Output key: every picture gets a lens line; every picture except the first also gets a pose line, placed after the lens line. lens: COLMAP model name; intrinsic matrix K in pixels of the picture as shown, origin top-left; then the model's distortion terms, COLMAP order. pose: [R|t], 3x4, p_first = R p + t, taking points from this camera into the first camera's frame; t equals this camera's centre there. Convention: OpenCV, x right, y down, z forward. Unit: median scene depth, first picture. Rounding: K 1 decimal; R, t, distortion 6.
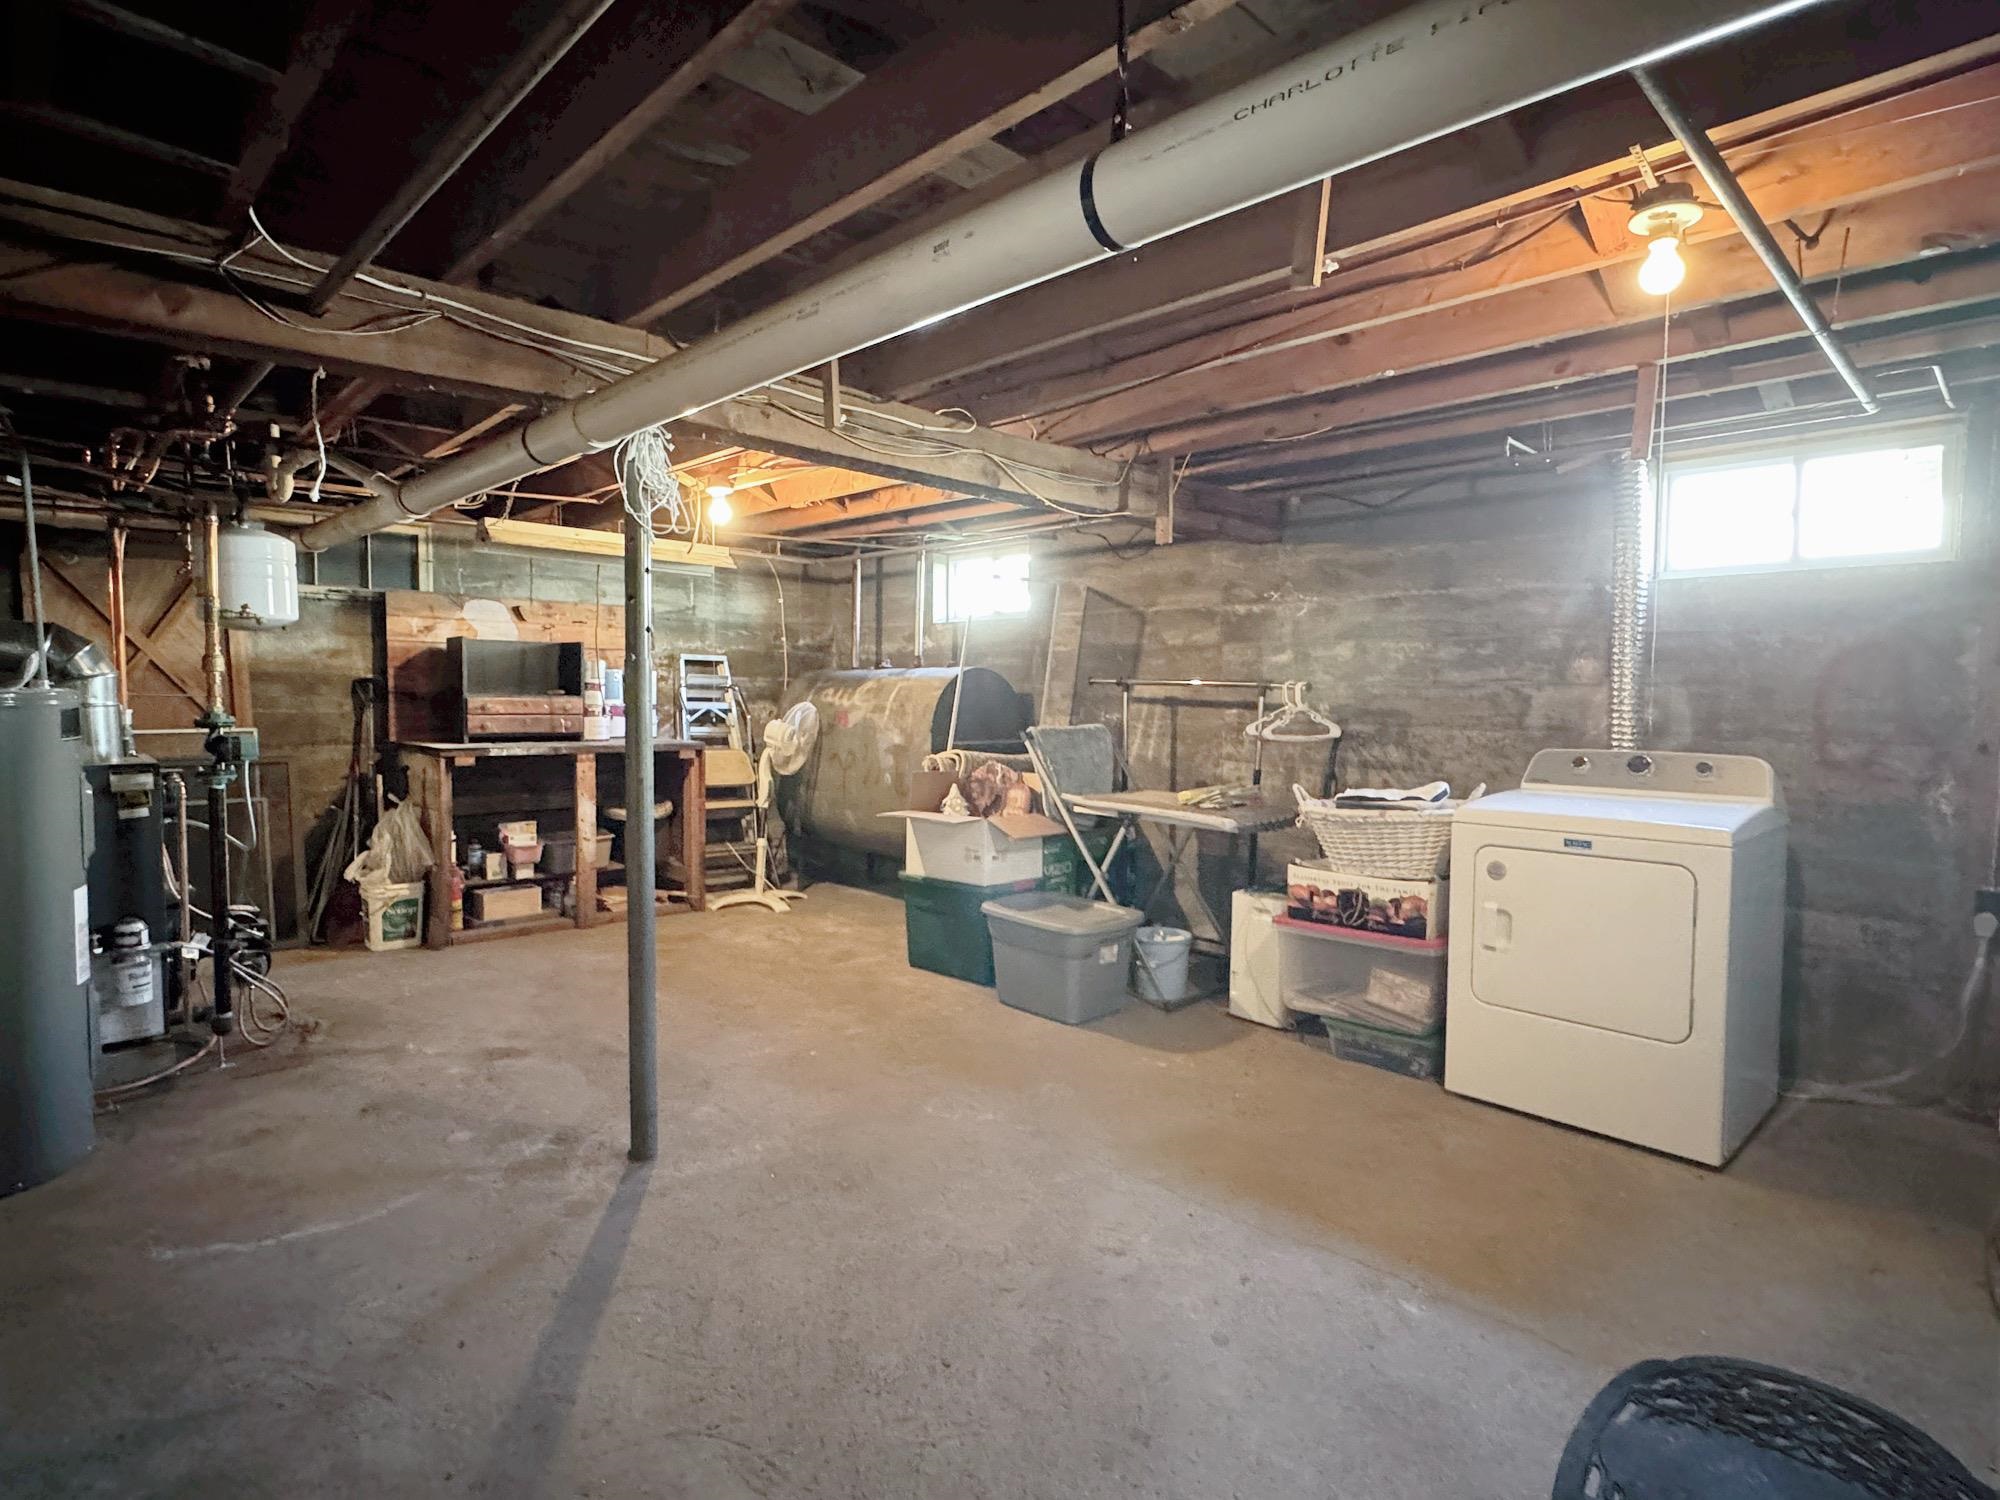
lens RADIAL K [[1030.3, 0, 1000.0], [0, 1030.3, 750.0], [0, 0, 1]] dist [-0.000285, 0.000277]
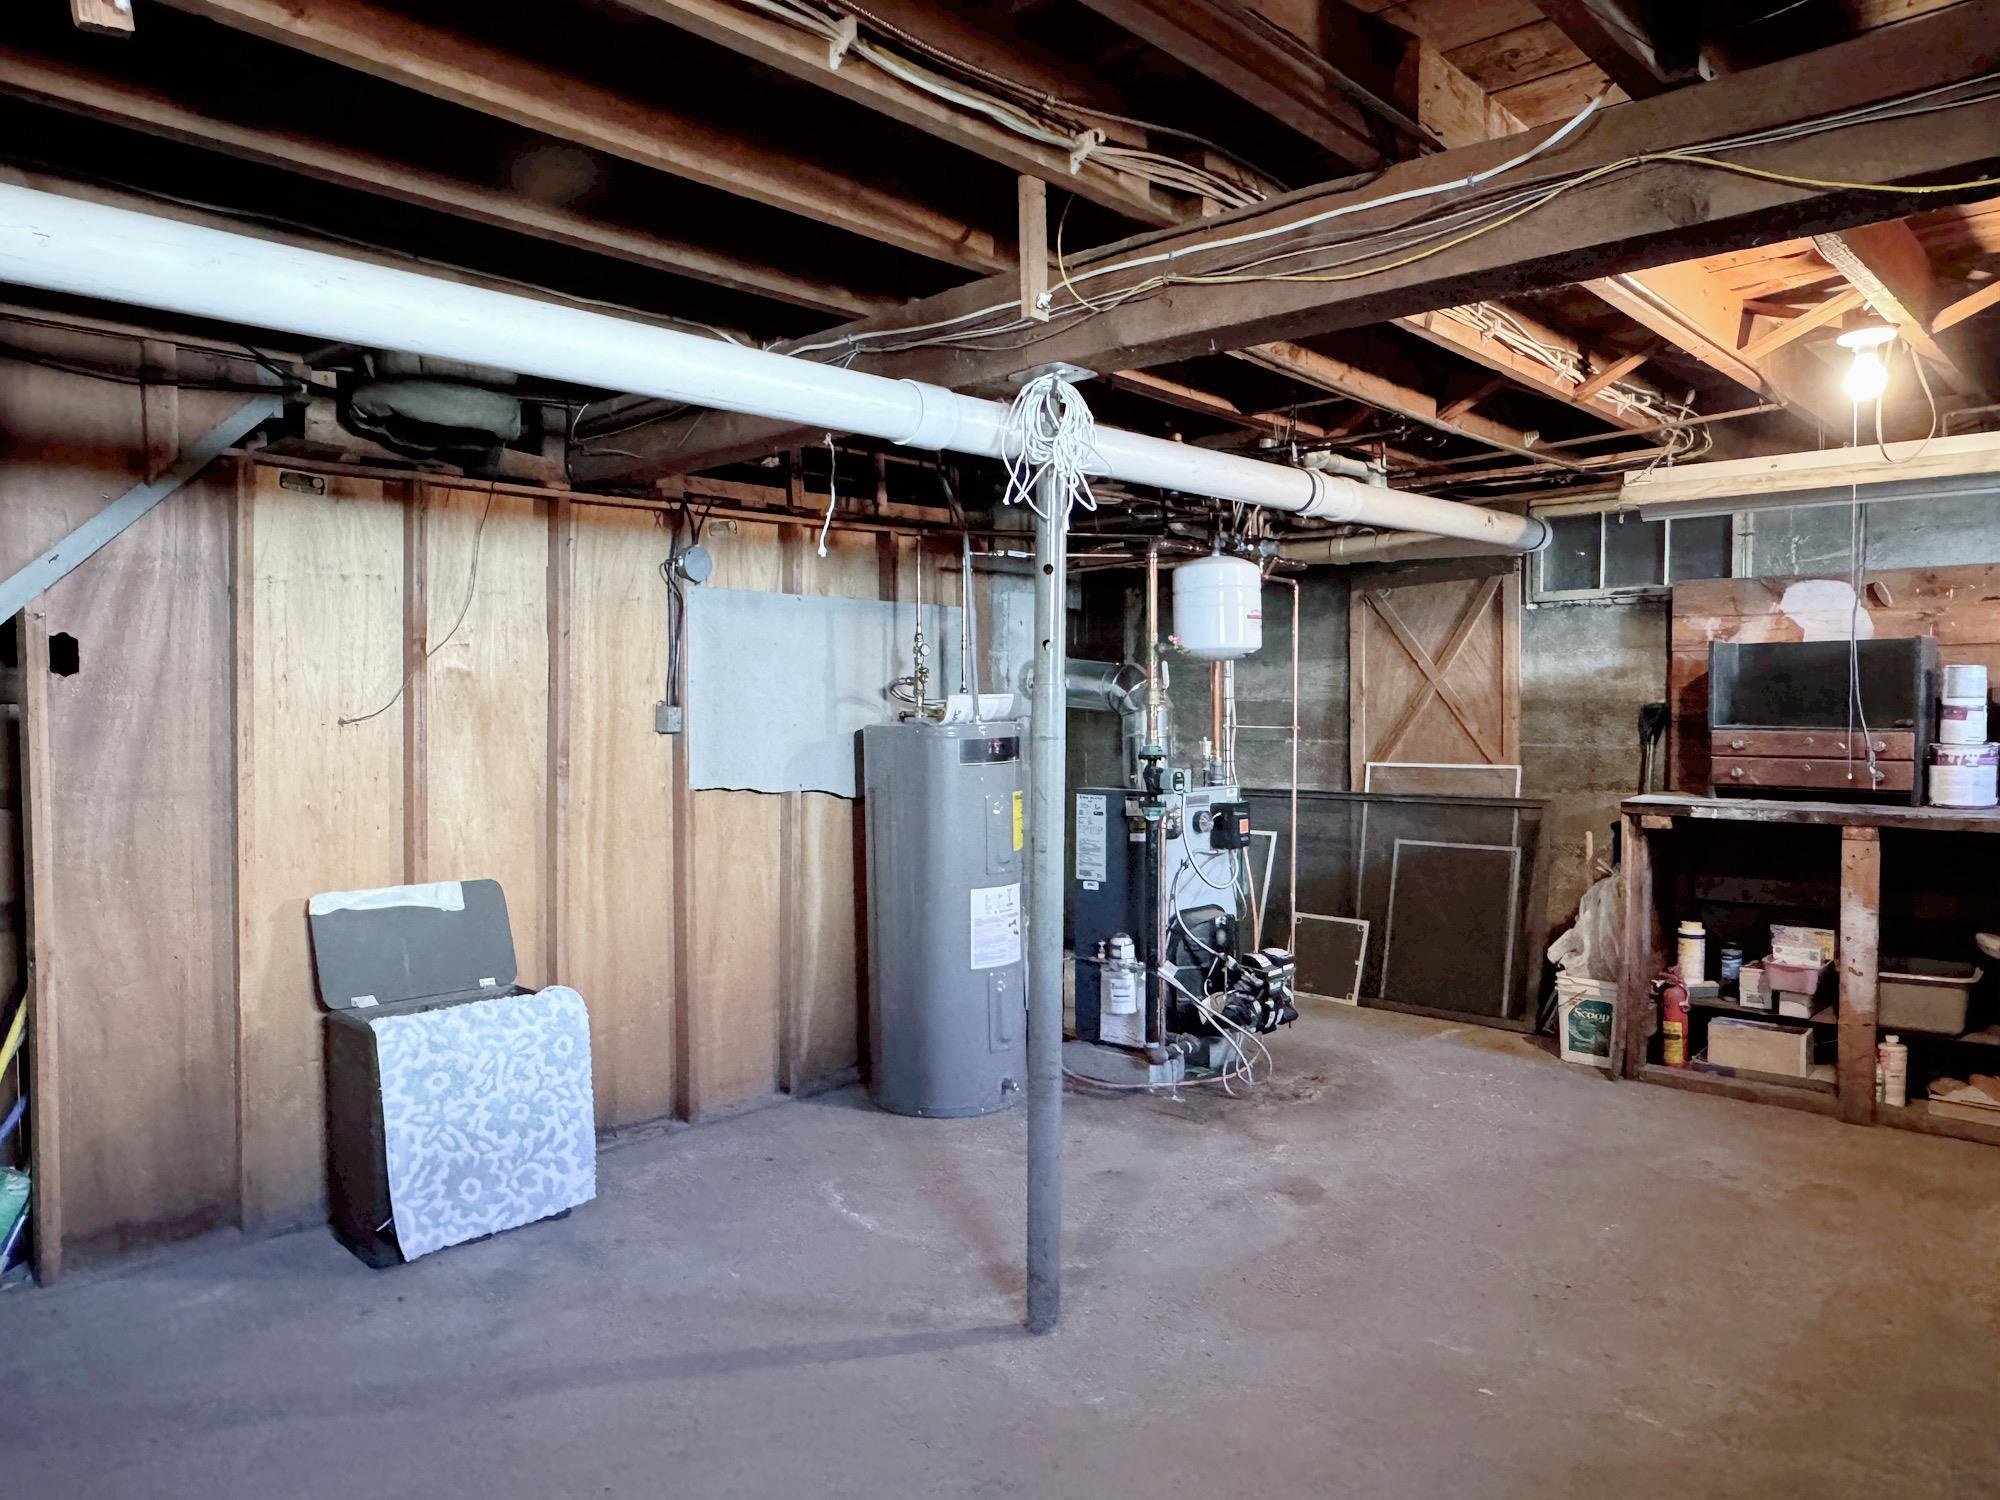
lens RADIAL K [[1356.0, 0, 993.3], [0, 1356.0, 749.9], [0, 0, 1]] dist [-0.001569, -0.002423]
pose [[0.054215, 0.017527, -0.998375, 0.437475], [-0.051459, 0.998566, 0.014736, -0.033235], [0.997202, 0.050576, 0.055039, 0.591138]]
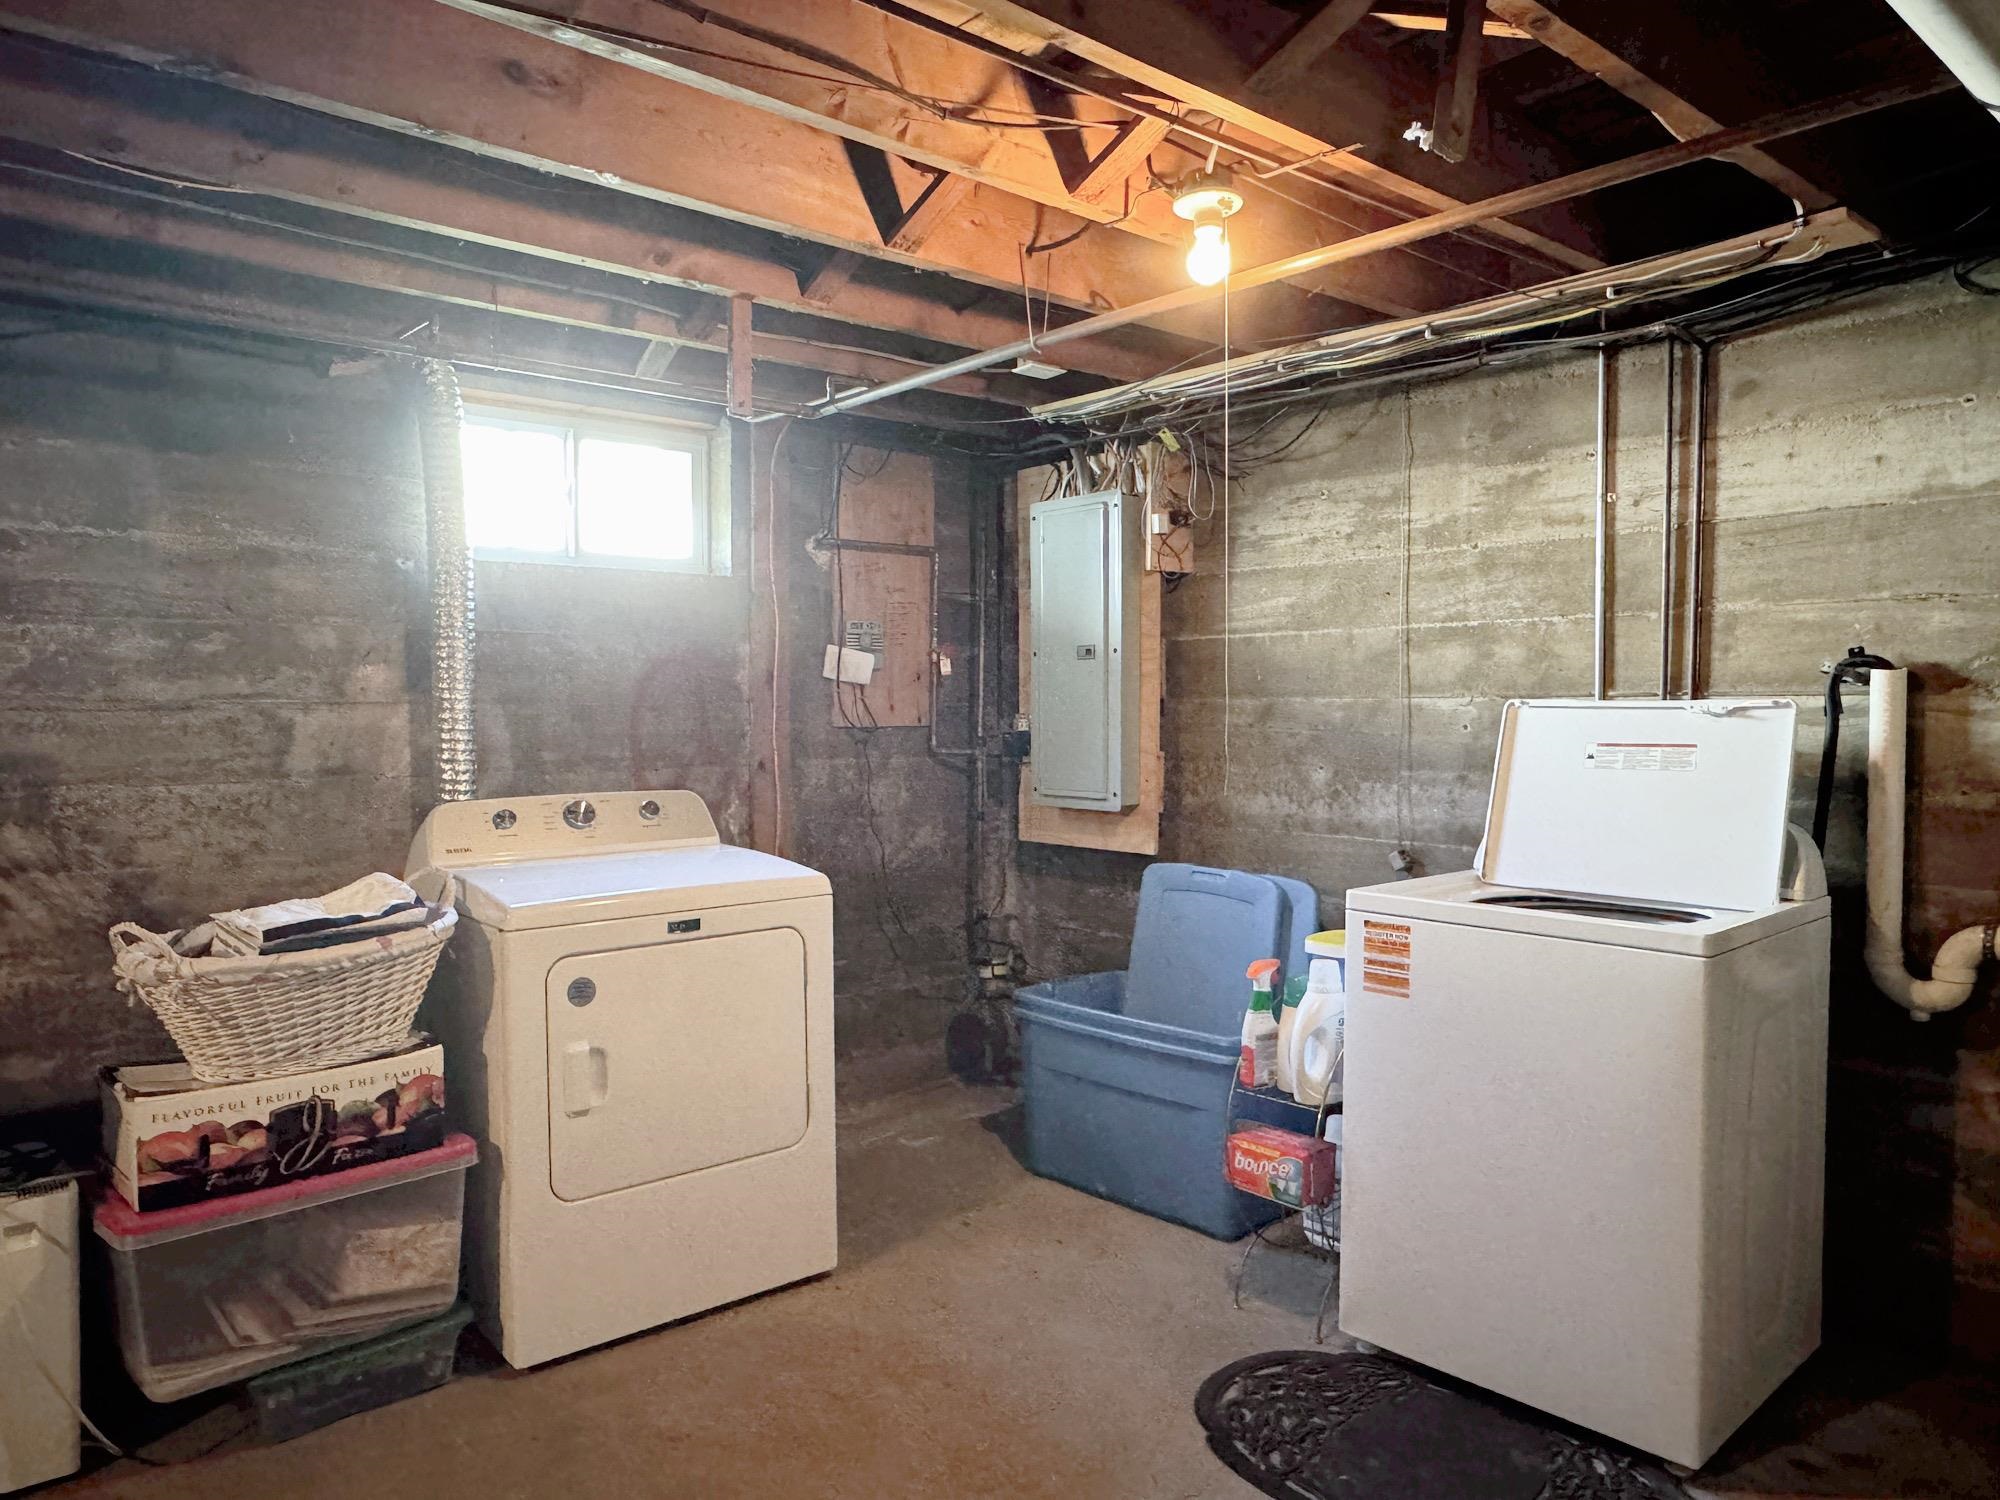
lens RADIAL K [[1356.0, 0, 993.3], [0, 1356.0, 749.9], [0, 0, 1]] dist [-0.001569, -0.002423]
pose [[0.055004, -0.041970, 0.997604, -0.265124], [0.061360, 0.997370, 0.038577, -0.039772], [-0.996599, 0.059091, 0.057435, 0.512749]]
